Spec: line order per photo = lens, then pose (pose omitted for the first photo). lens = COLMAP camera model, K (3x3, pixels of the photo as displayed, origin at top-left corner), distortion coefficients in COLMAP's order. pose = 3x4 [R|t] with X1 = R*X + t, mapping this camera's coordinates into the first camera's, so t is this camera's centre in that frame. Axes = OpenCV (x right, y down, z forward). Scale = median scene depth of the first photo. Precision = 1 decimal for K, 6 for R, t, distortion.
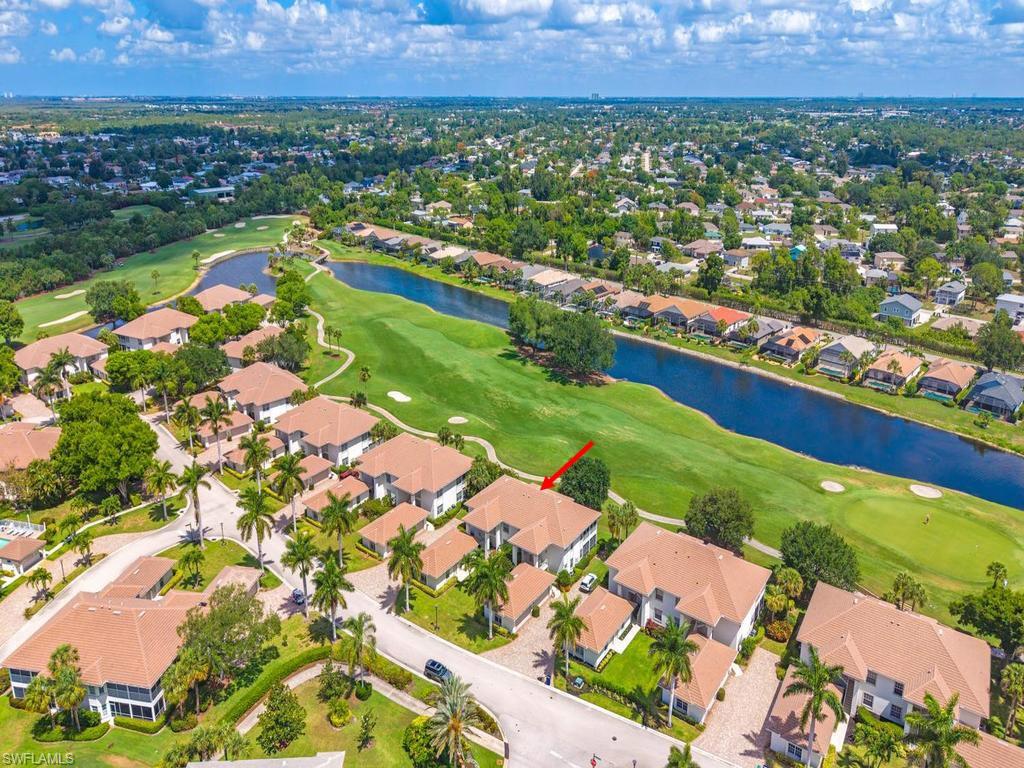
lens RADIAL K [[697.2, 0, 467.9], [0, 697.2, 381.8], [0, 0, 1]] dist [0.021263, -0.020802]
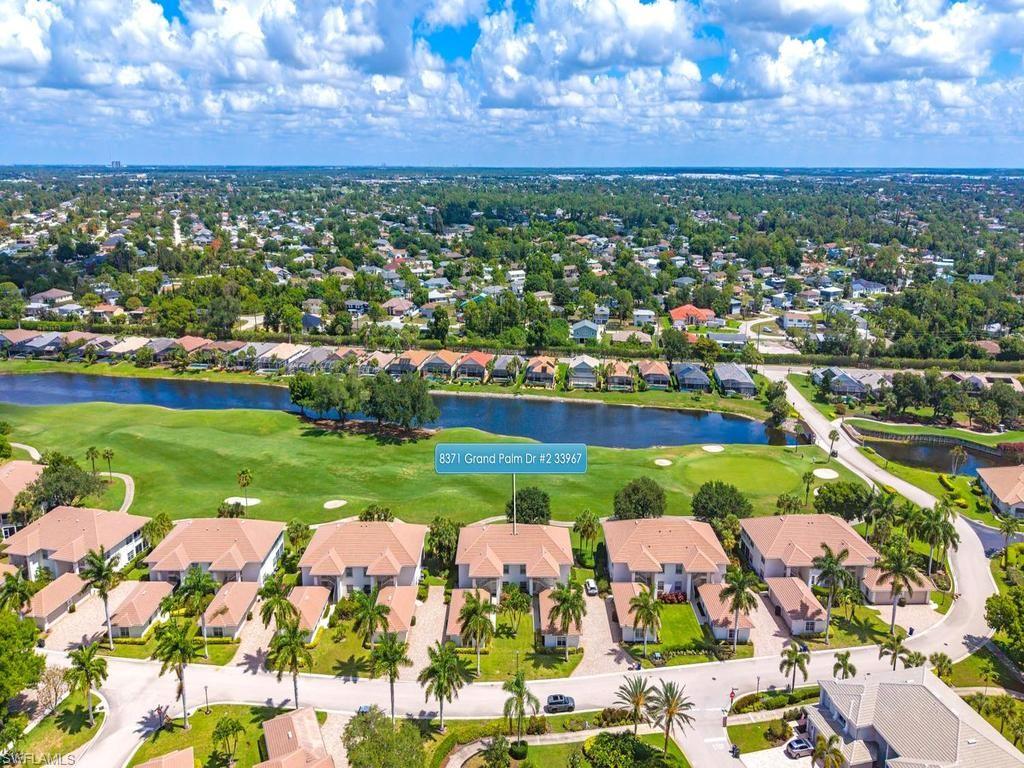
lens RADIAL K [[698.3, 0, 513.3], [0, 698.3, 431.1], [0, 0, 1]] dist [0.029066, -0.025519]
pose [[0.783540, -0.220143, 0.581035, -0.232503], [0.234709, 0.970713, 0.051275, -0.020578], [-0.575306, 0.096198, 0.812262, 0.052876]]
